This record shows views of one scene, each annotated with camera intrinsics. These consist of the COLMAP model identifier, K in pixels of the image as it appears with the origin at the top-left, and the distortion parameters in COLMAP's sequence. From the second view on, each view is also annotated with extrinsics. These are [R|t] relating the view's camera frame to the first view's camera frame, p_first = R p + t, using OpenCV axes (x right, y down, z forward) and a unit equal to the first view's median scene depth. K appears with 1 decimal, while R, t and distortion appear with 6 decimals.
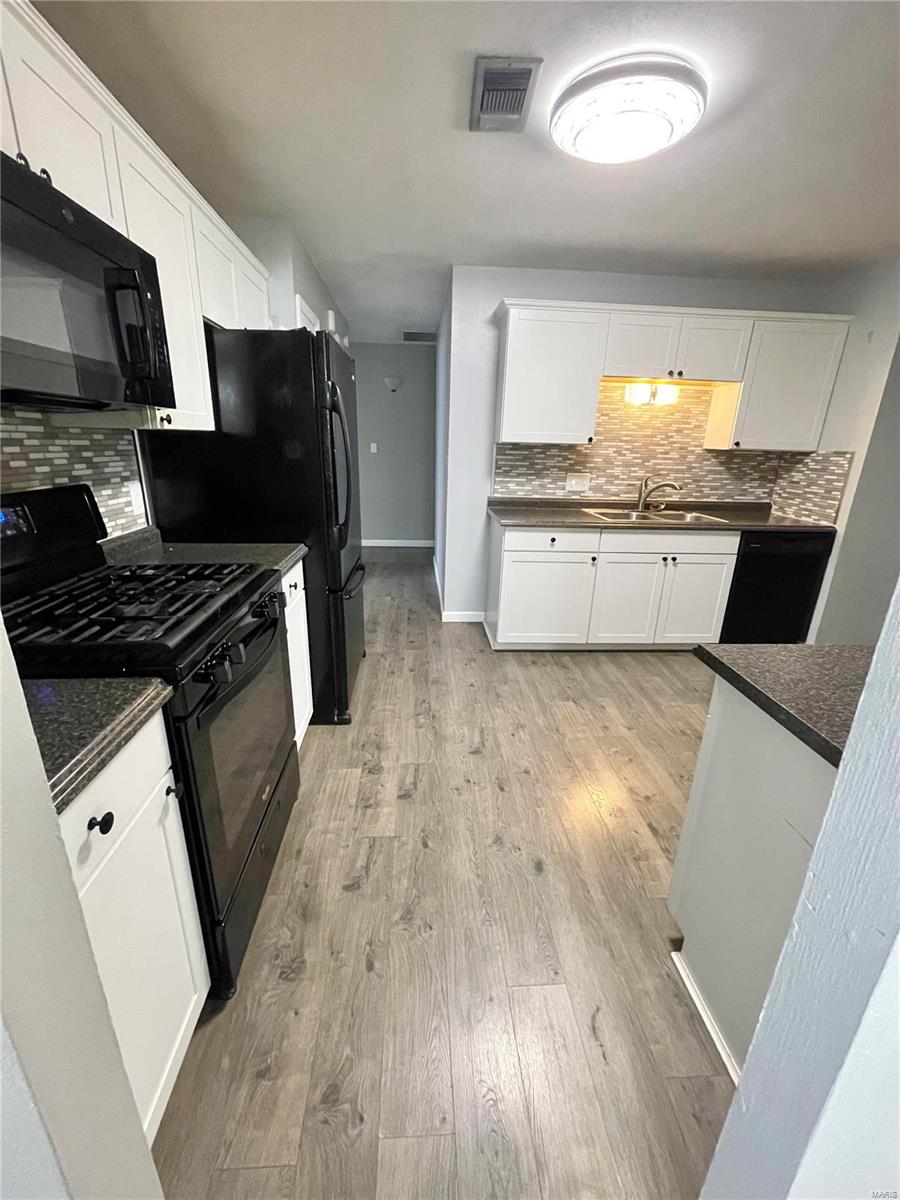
lens RADIAL K [[482.3, 0, 446.5], [0, 482.3, 594.5], [0, 0, 1]] dist [-0.004386, 0.000213]
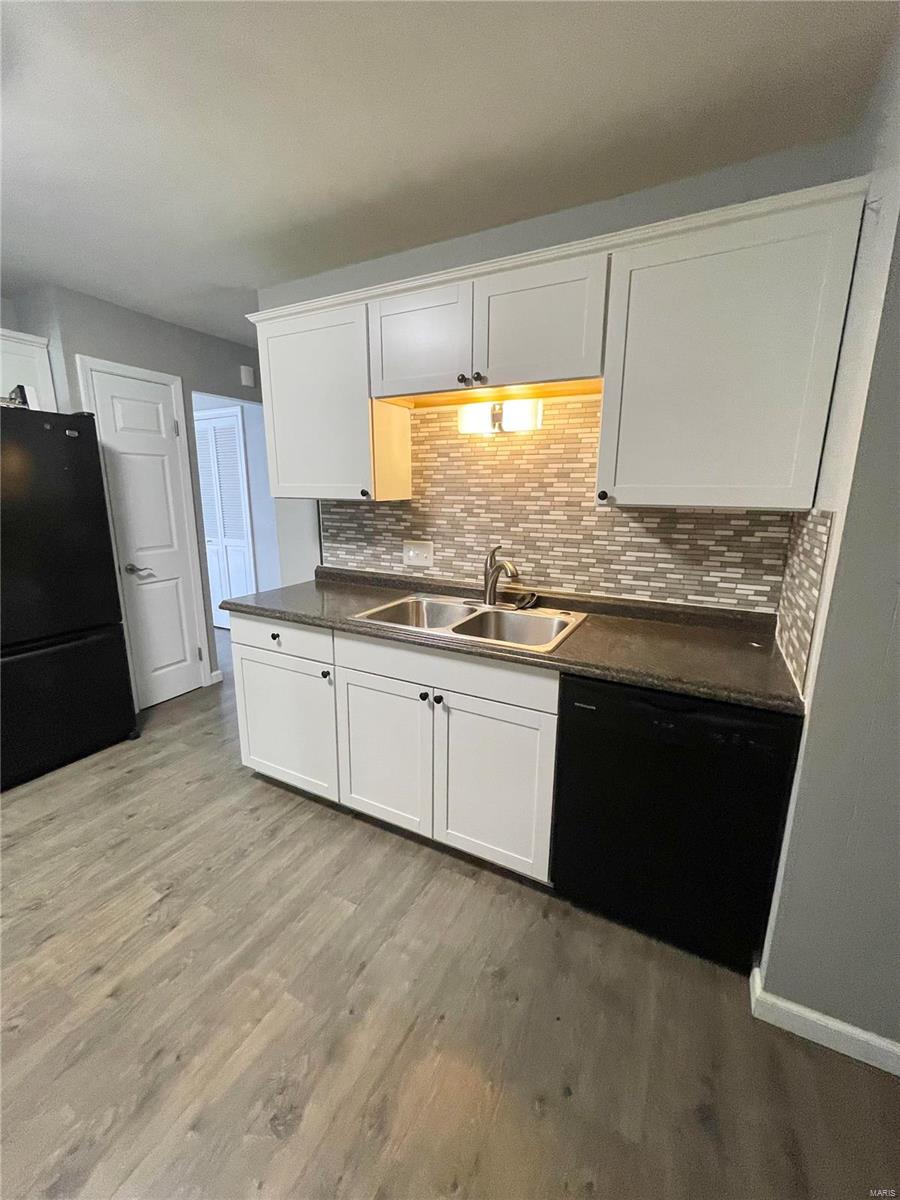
lens RADIAL K [[482.3, 0, 446.5], [0, 482.3, 594.5], [0, 0, 1]] dist [-0.004386, 0.000213]
pose [[0.856224, 0.091065, -0.508515, 0.666043], [-0.142032, 0.987904, -0.062236, -0.141784], [0.496697, 0.125514, 0.858801, 0.452152]]
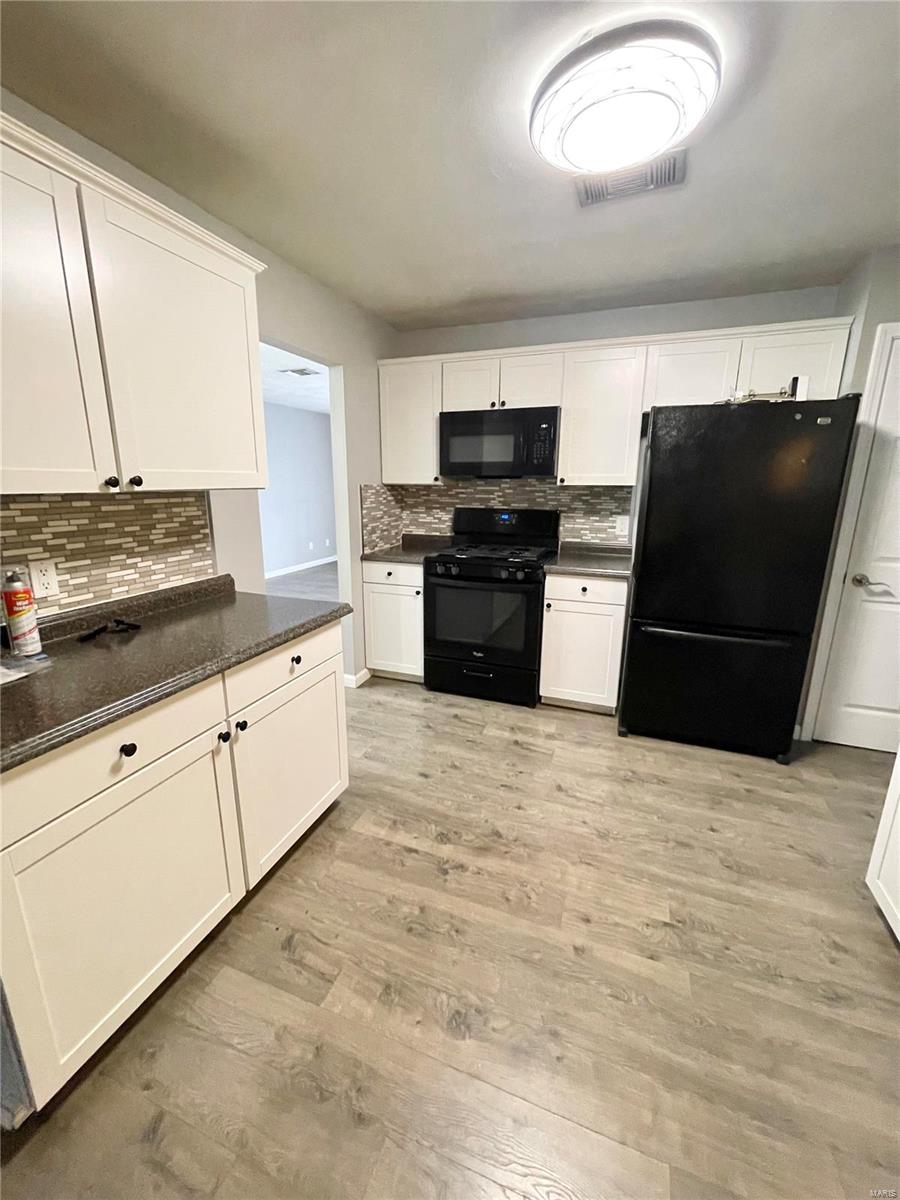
lens RADIAL K [[482.3, 0, 446.5], [0, 482.3, 594.5], [0, 0, 1]] dist [-0.004386, 0.000213]
pose [[-0.409373, 0.187976, -0.892793, 0.631481], [-0.290219, 0.900890, 0.322754, -0.192442], [0.864978, 0.391232, -0.314246, 0.605667]]
